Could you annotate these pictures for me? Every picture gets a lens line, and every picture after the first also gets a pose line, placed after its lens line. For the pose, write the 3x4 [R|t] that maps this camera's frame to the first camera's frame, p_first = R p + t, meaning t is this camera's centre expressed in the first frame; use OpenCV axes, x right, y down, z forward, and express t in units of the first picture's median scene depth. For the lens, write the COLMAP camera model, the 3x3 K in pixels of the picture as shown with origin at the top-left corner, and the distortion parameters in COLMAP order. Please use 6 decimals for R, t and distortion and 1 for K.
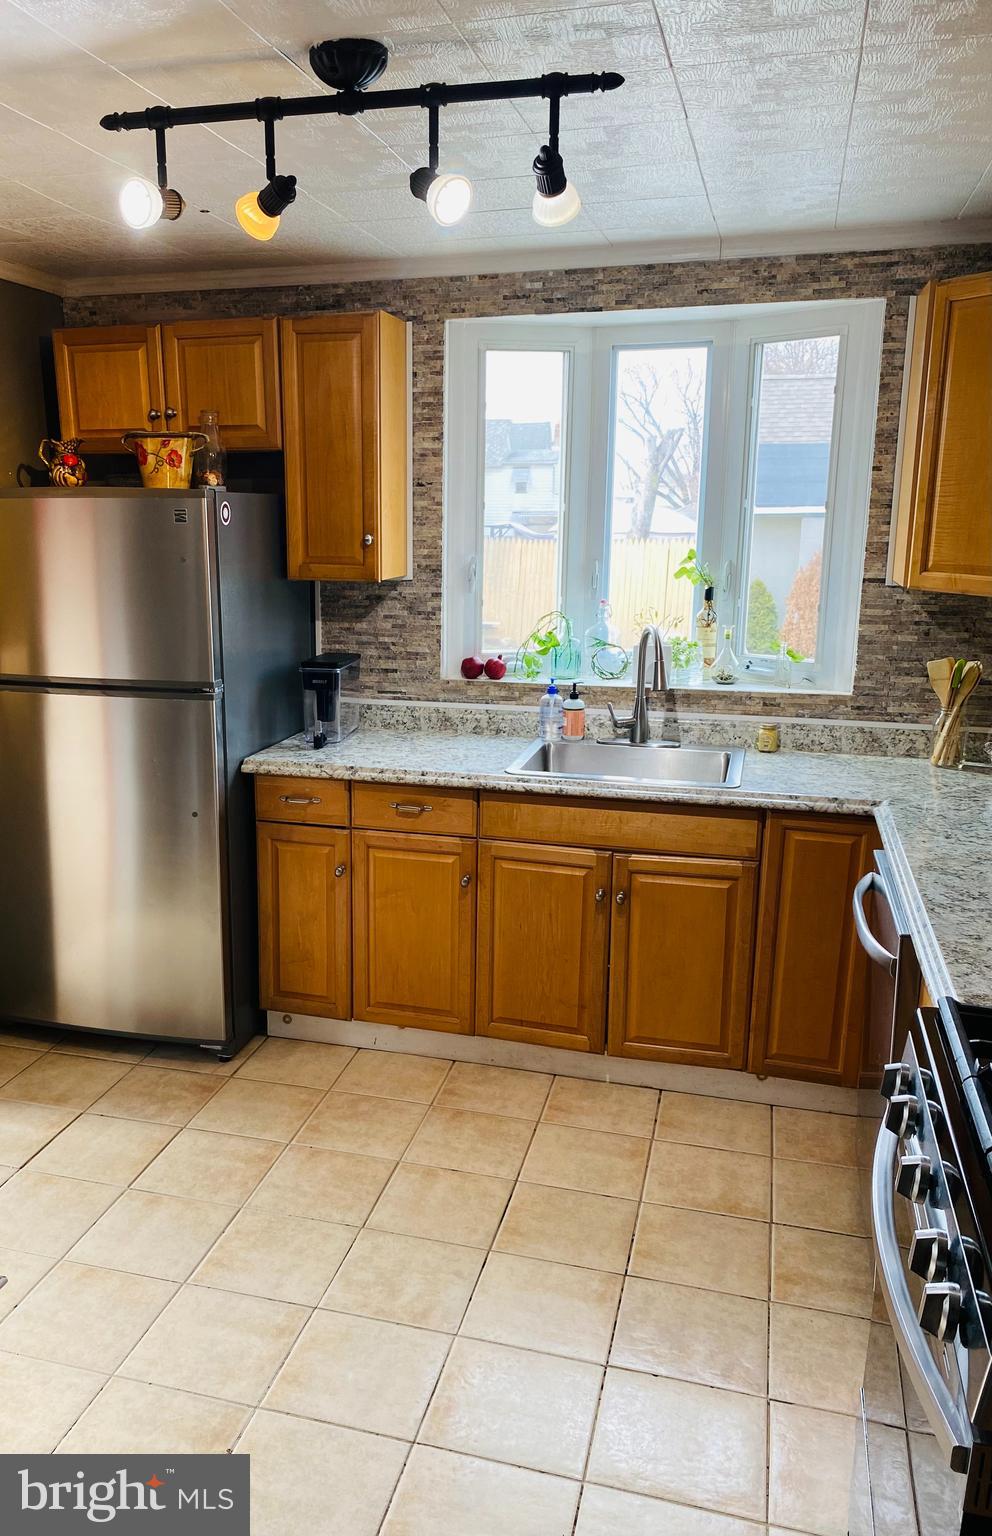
lens RADIAL K [[1201.4, 0, 404.1], [0, 1201.4, 772.9], [0, 0, 1]] dist [0.026124, -0.009198]
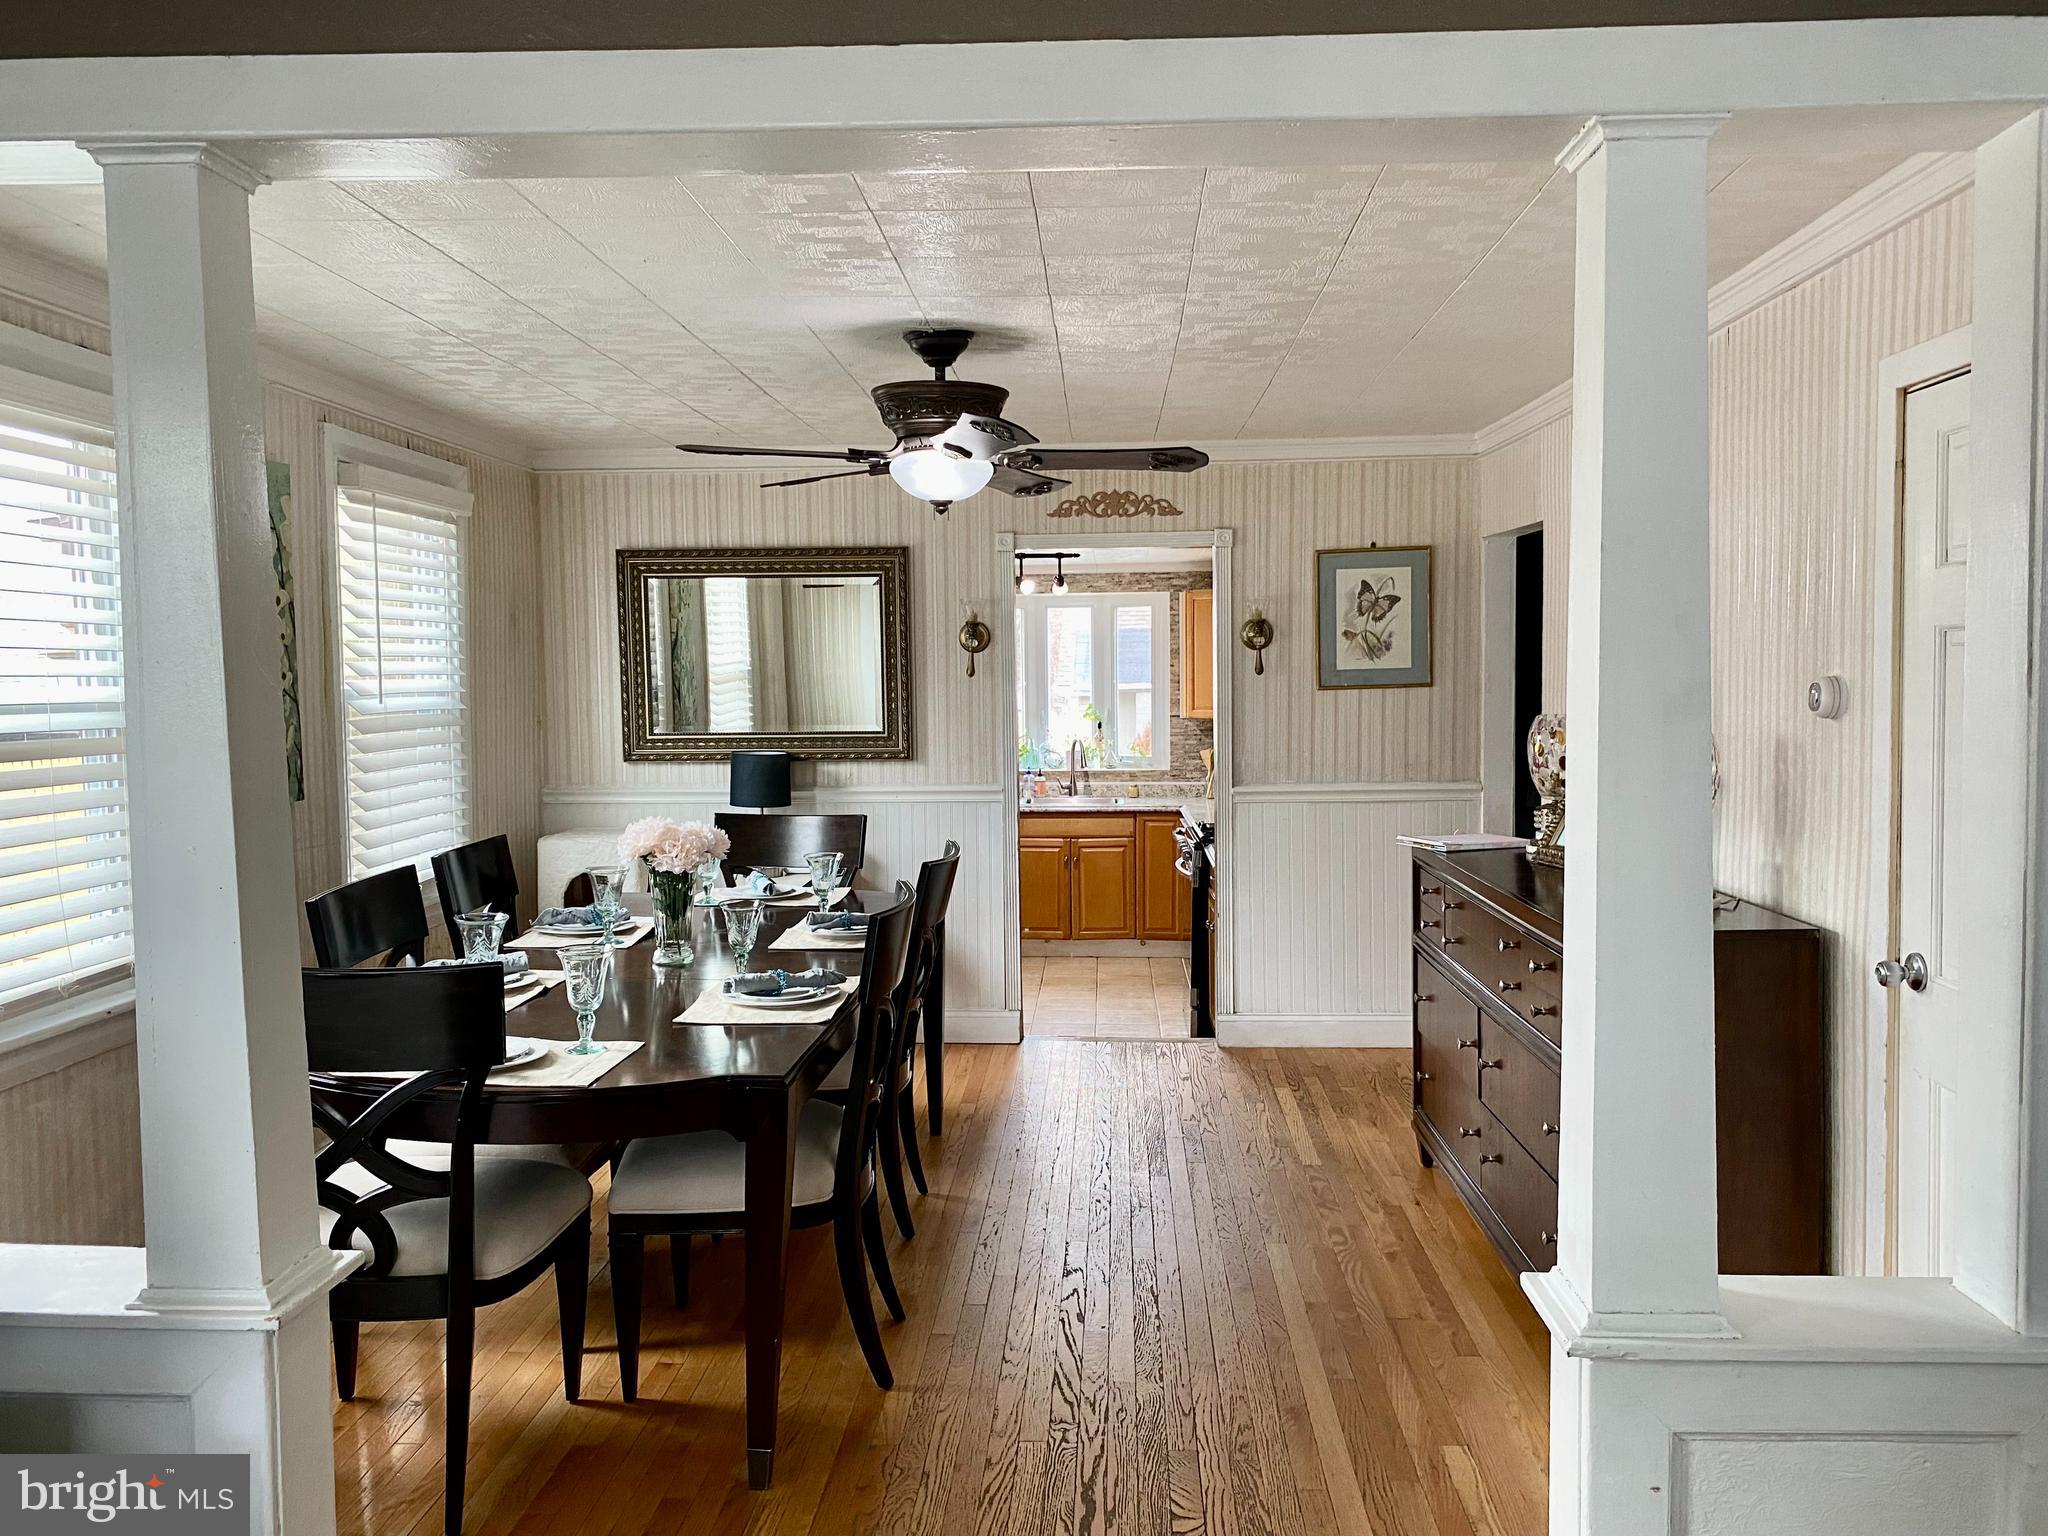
lens RADIAL K [[1573.7, 0, 1024.0], [0, 1573.7, 768.0], [0, 0, 1]] dist [0.008167, -0.009205]
pose [[0.969908, -0.023394, 0.242346, -0.567161], [0.061985, 0.986301, -0.152864, 0.351649], [-0.235450, 0.163286, 0.958071, -1.646900]]
